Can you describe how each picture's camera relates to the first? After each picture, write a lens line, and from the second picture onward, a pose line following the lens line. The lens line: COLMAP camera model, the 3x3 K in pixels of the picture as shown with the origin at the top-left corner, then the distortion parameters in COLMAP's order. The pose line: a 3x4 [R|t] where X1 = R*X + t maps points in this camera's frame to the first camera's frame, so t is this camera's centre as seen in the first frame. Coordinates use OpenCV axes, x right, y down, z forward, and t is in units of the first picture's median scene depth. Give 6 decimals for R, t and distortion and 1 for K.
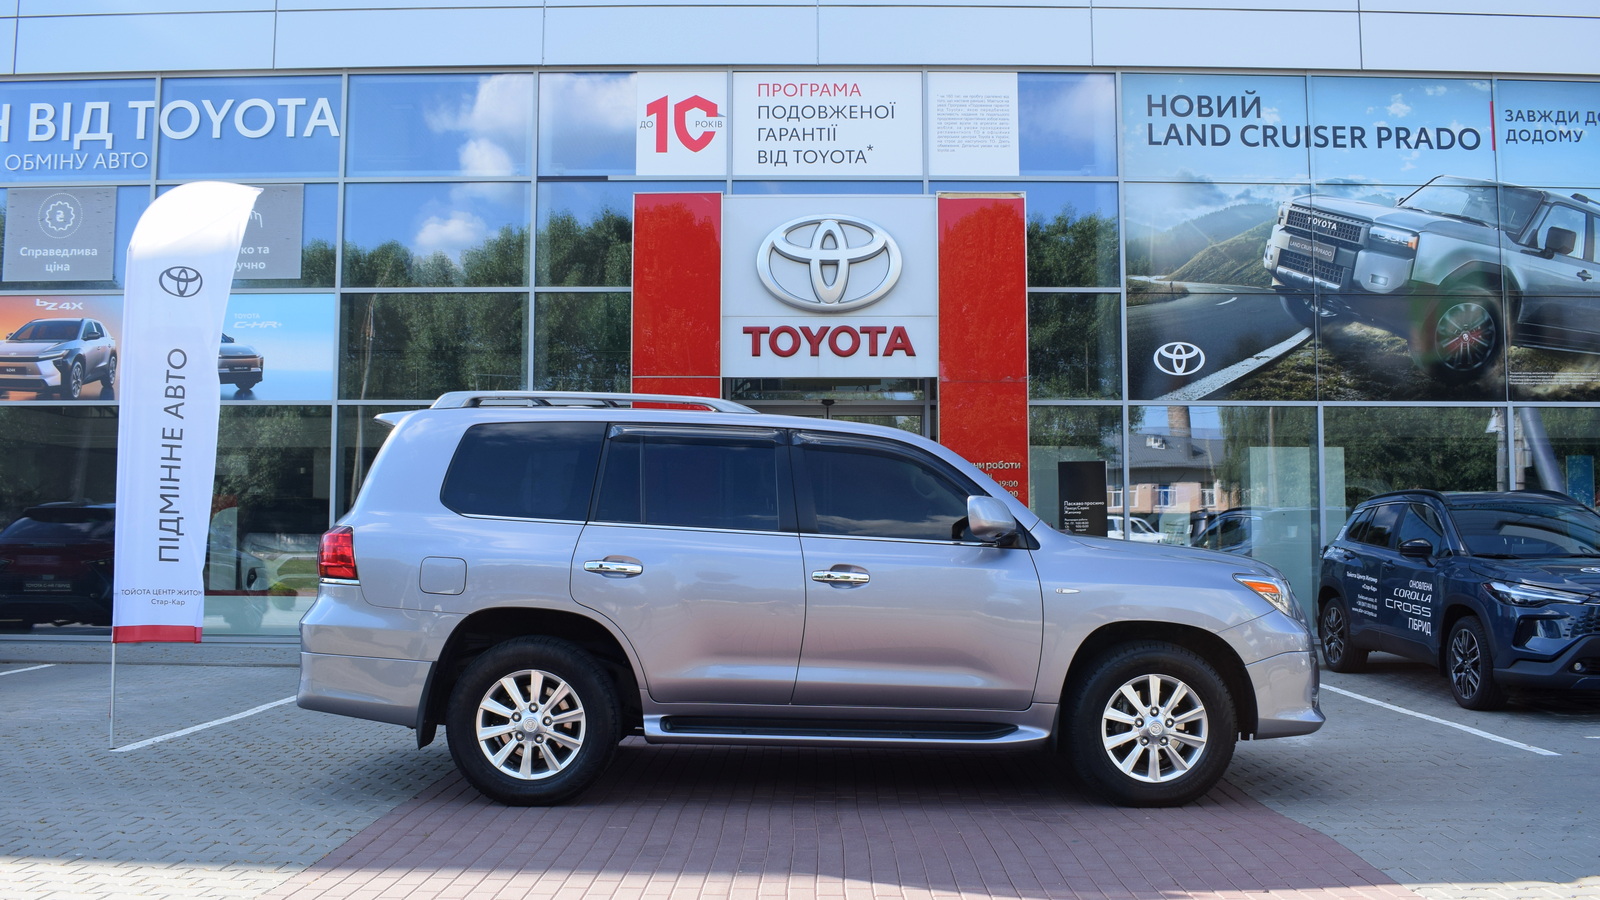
lens RADIAL K [[1437.2, 0, 802.7], [0, 1437.2, 448.0], [0, 0, 1]] dist [-0.081618, 0.002126]
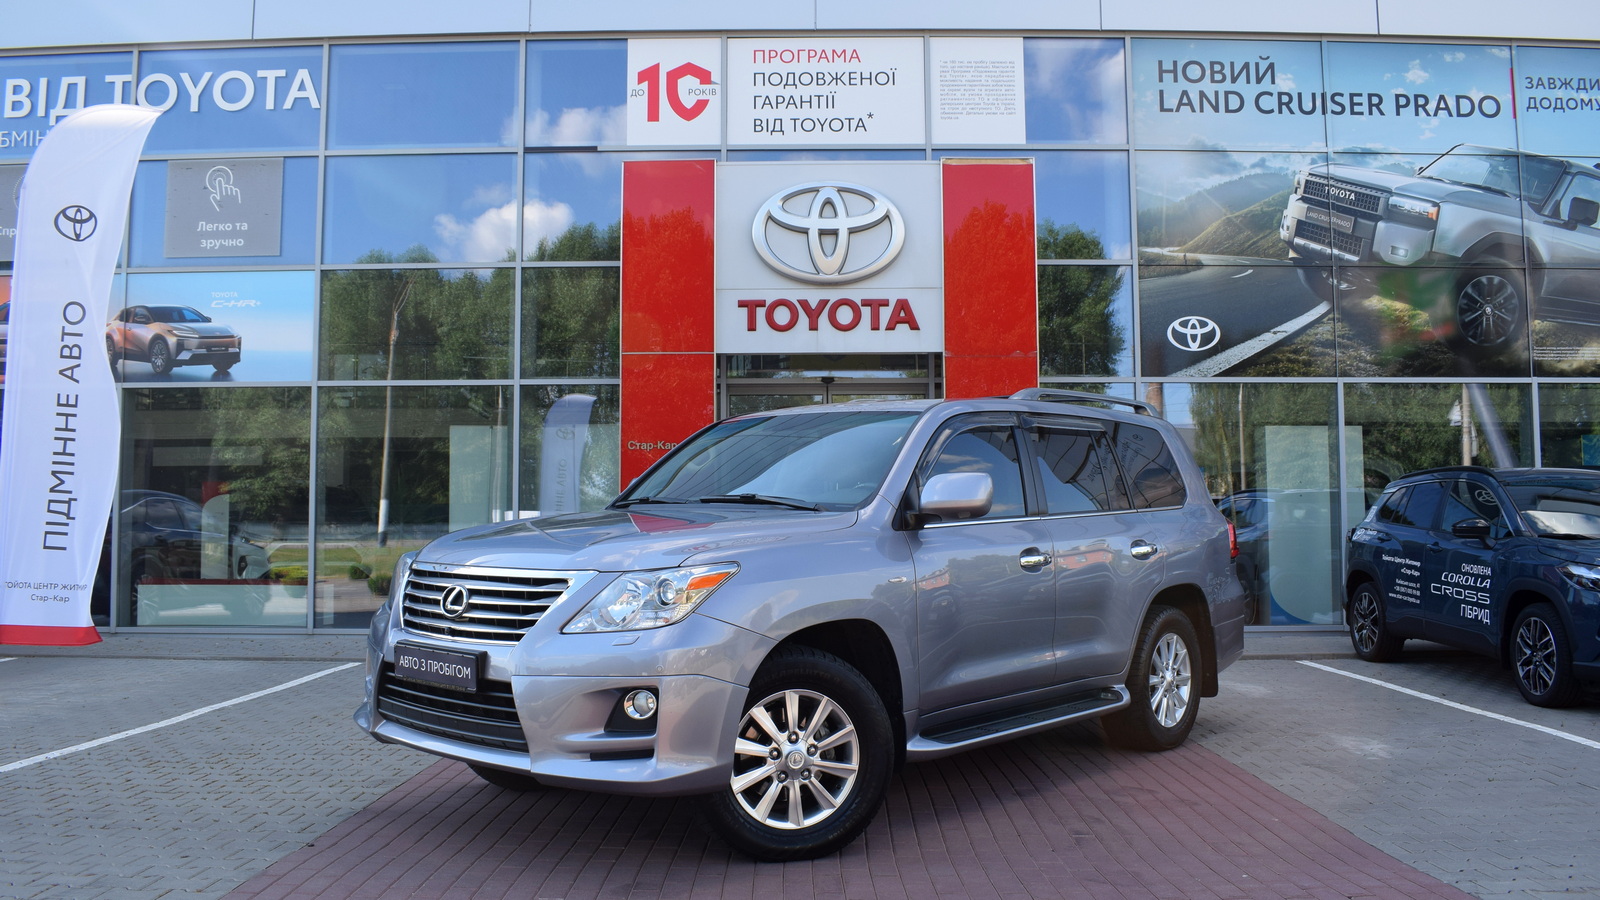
lens RADIAL K [[1300.7, 0, 800.0], [0, 1300.7, 450.0], [0, 0, 1]] dist [-0.094683, 0.013470]
pose [[0.999982, -0.004653, -0.003875, 0.002277], [0.004668, 0.999982, 0.003804, 0.011070], [0.003857, -0.003822, 0.999985, 0.133750]]
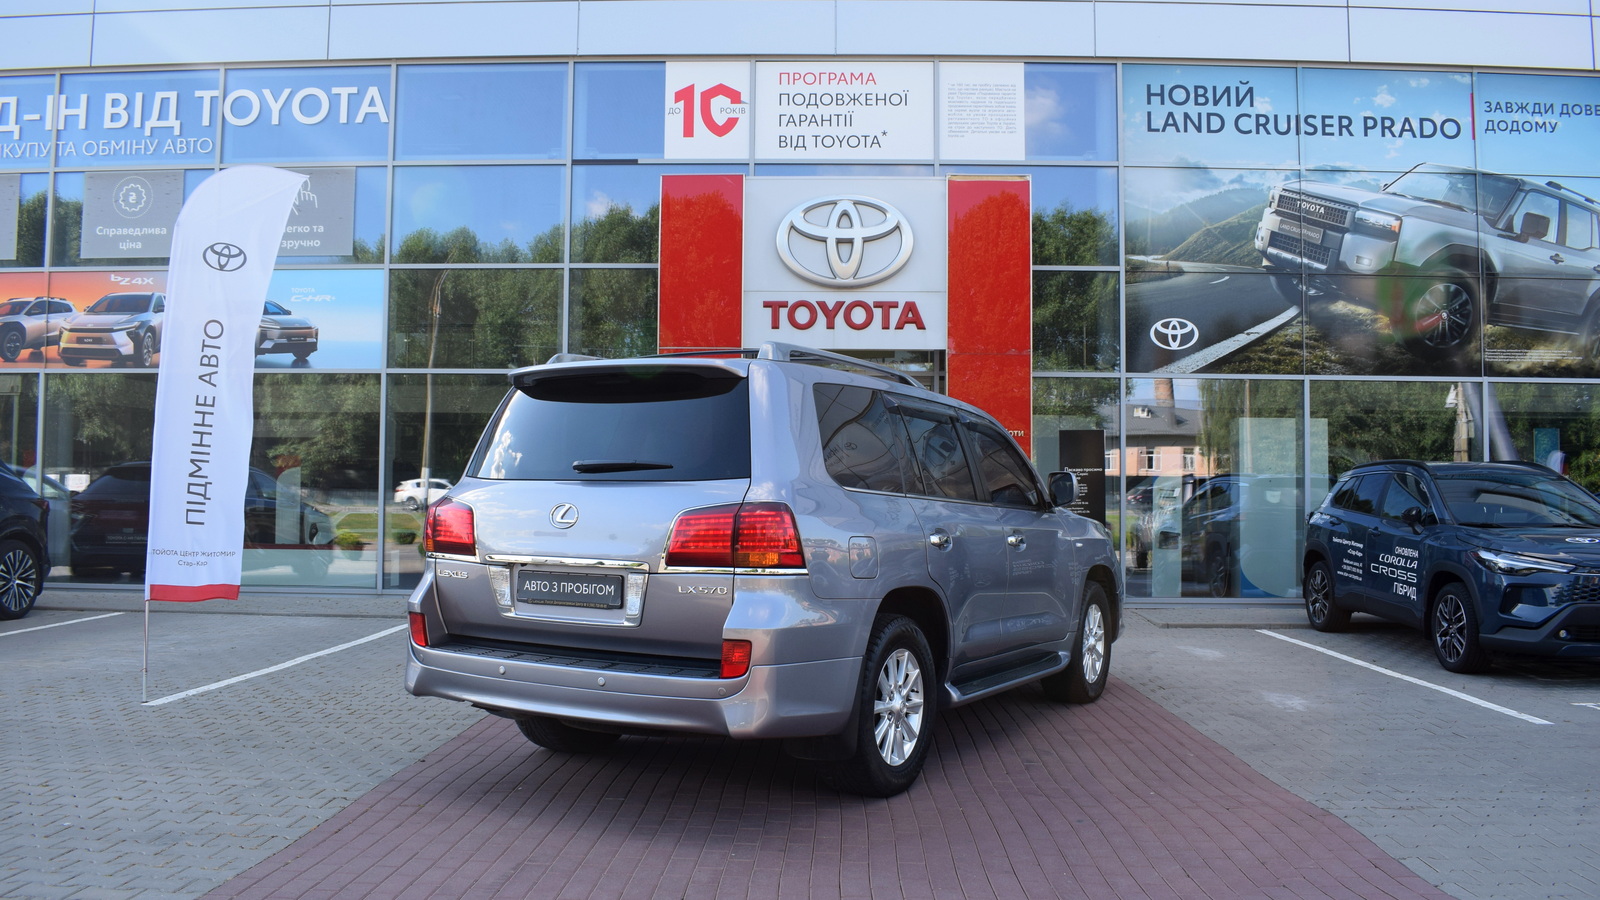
lens RADIAL K [[1270.0, 0, 799.5], [0, 1270.0, 453.5], [0, 0, 1]] dist [-0.094814, 0.011858]
pose [[0.999732, 0.006946, -0.022078, 0.006496], [-0.006275, 0.999520, 0.030322, -0.000262], [0.022278, -0.030175, 0.999296, 0.056919]]
